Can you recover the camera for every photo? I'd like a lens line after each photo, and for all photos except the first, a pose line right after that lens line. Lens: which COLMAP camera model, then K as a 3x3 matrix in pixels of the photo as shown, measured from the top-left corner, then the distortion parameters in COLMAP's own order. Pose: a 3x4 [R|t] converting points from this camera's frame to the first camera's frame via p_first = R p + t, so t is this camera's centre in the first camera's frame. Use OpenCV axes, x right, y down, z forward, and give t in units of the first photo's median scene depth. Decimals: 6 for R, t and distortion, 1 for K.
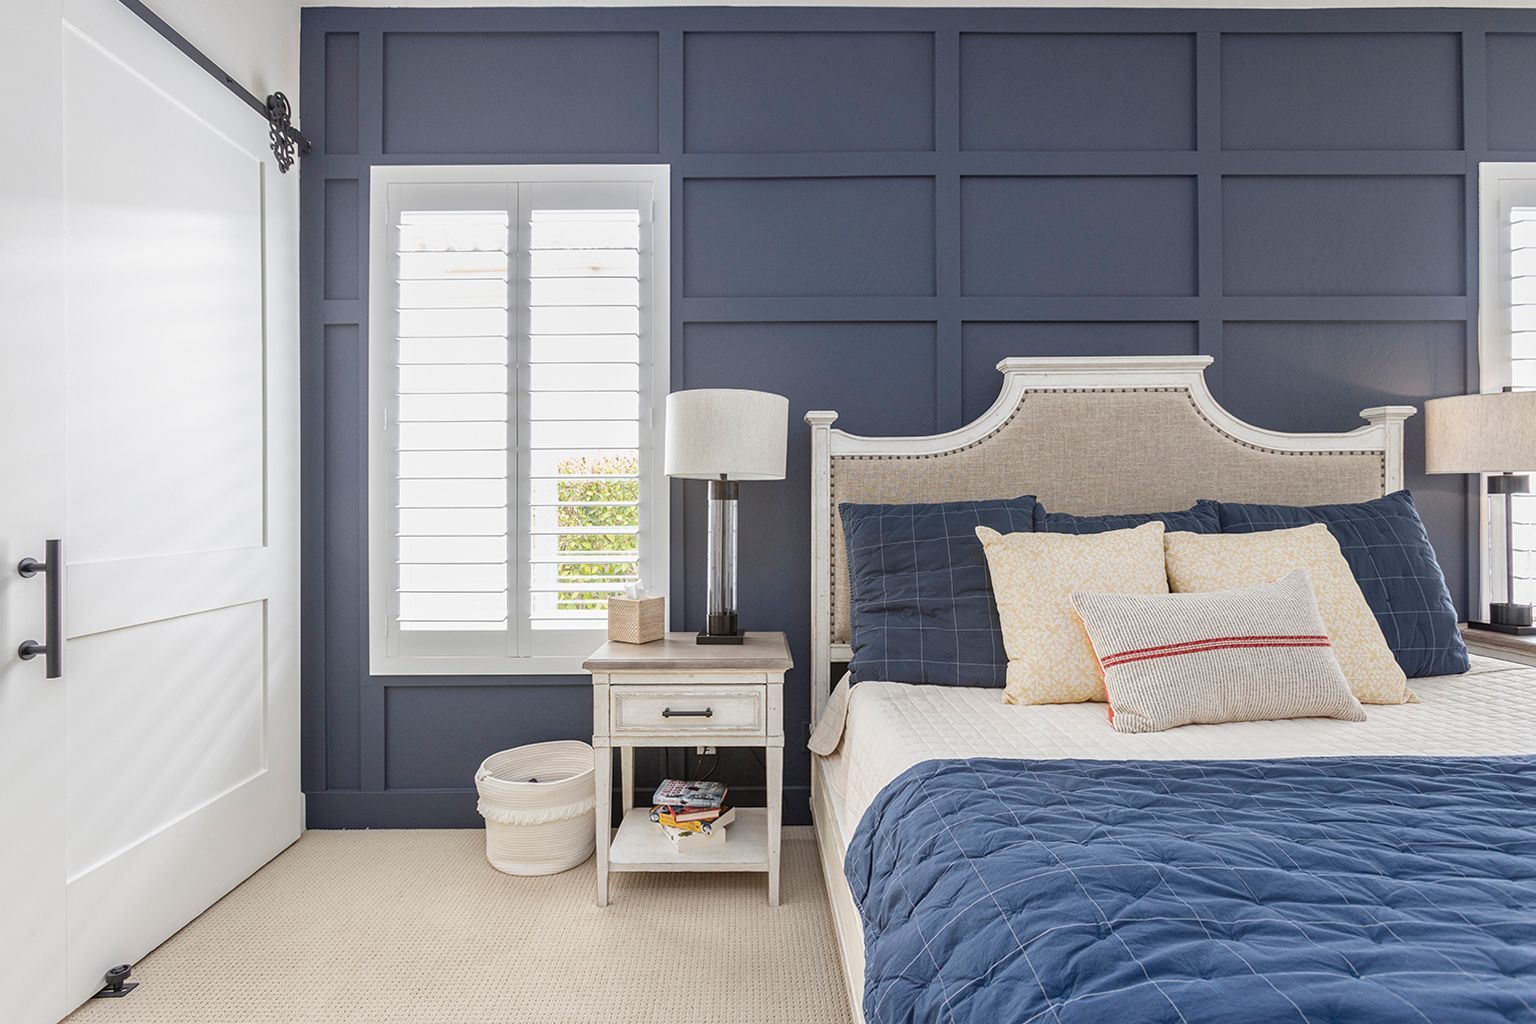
lens RADIAL K [[710.1, 0, 768.0], [0, 710.1, 512.0], [0, 0, 1]] dist [-0.032110, 0.013440]
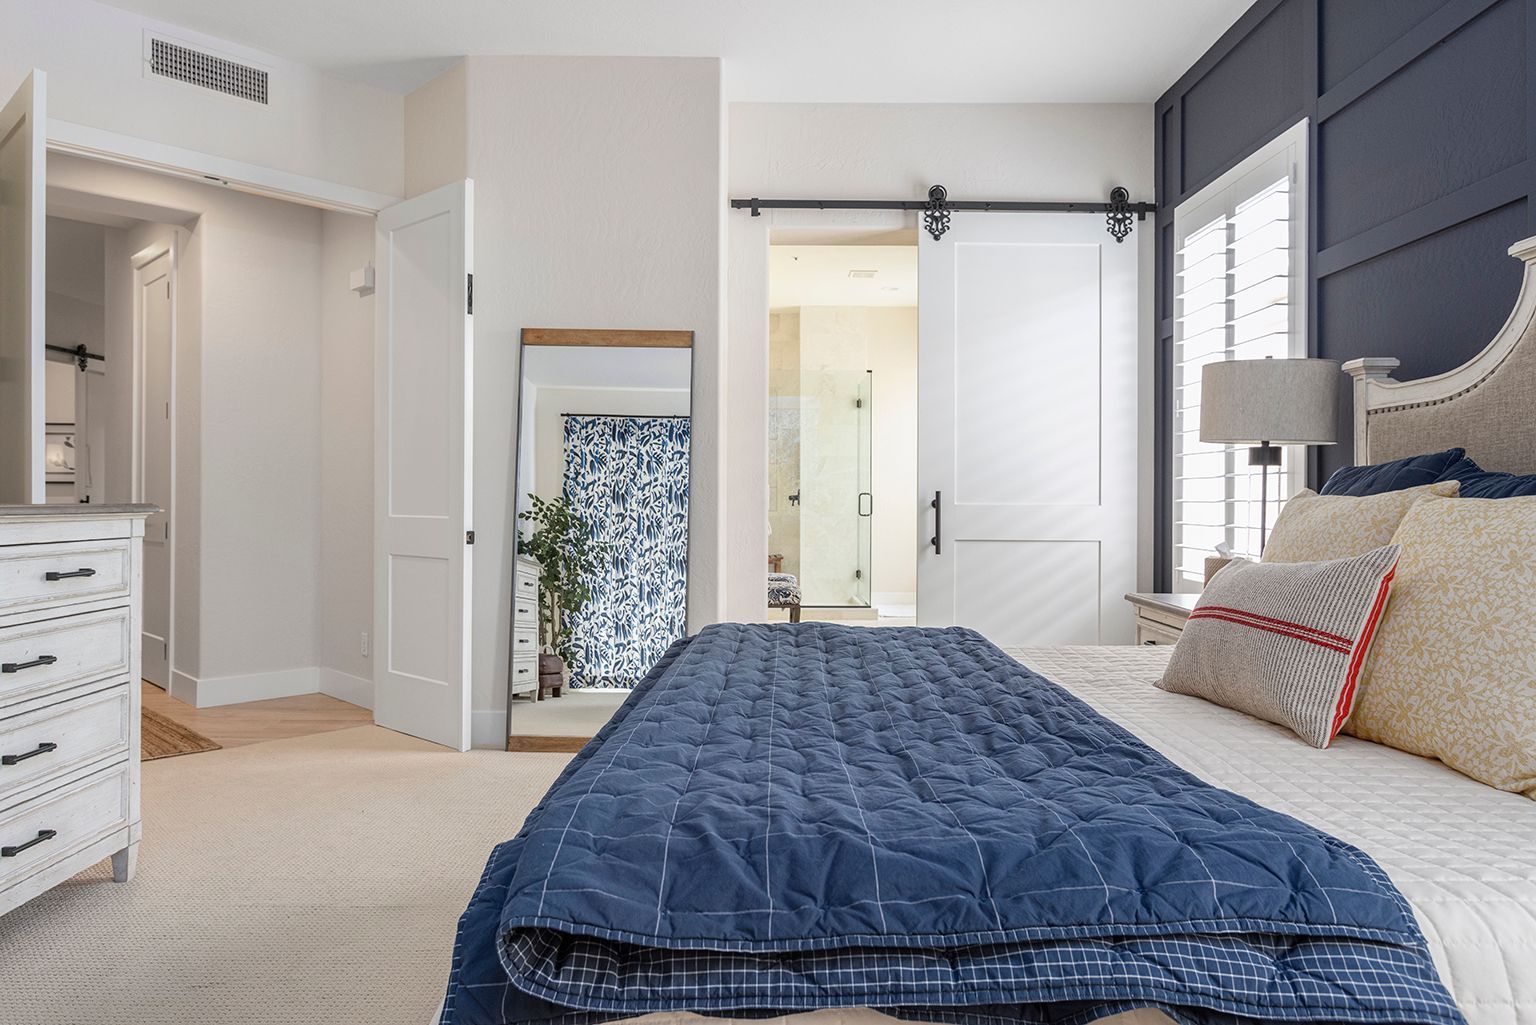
lens RADIAL K [[913.5, 0, 774.3], [0, 913.5, 498.5], [0, 0, 1]] dist [-0.000086, 0.000598]
pose [[0.019851, 0.011085, -0.999742, 1.207633], [-0.016820, 0.999801, 0.010751, 0.026876], [0.999661, 0.016602, 0.020033, 0.282950]]
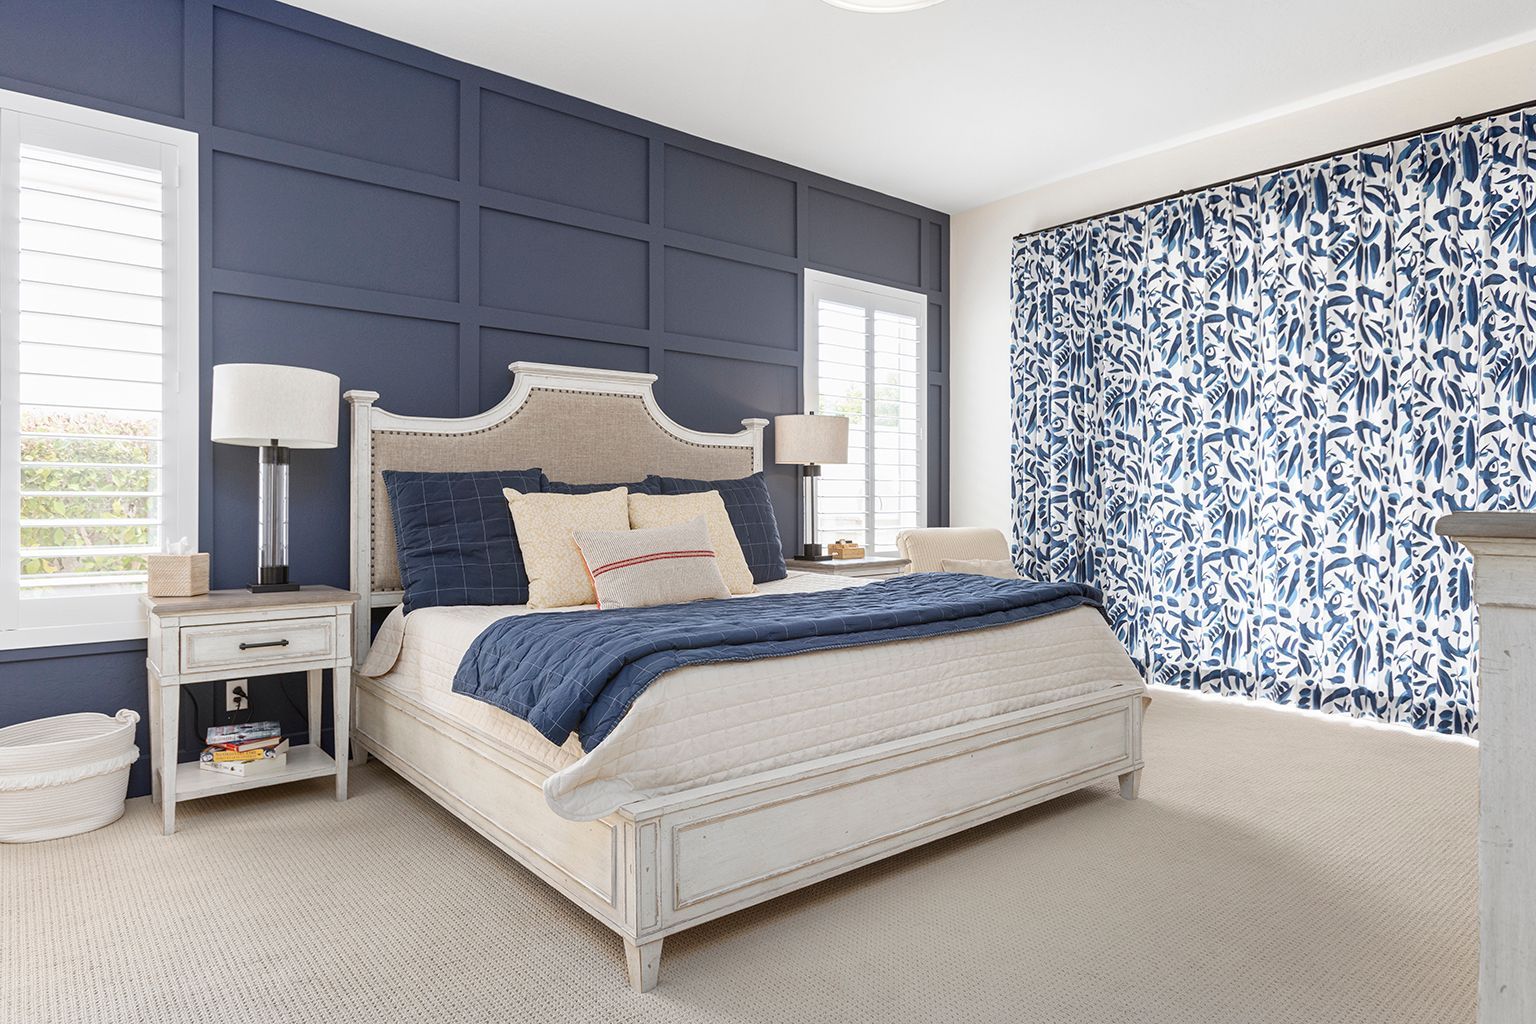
lens RADIAL K [[913.5, 0, 774.3], [0, 913.5, 498.0], [0, 0, 1]] dist [-0.000086, 0.000598]
pose [[0.775410, 0.011453, 0.631355, -0.352502], [0.001941, 0.999788, -0.020520, 0.065982], [-0.631456, 0.017137, 0.775223, -0.587619]]
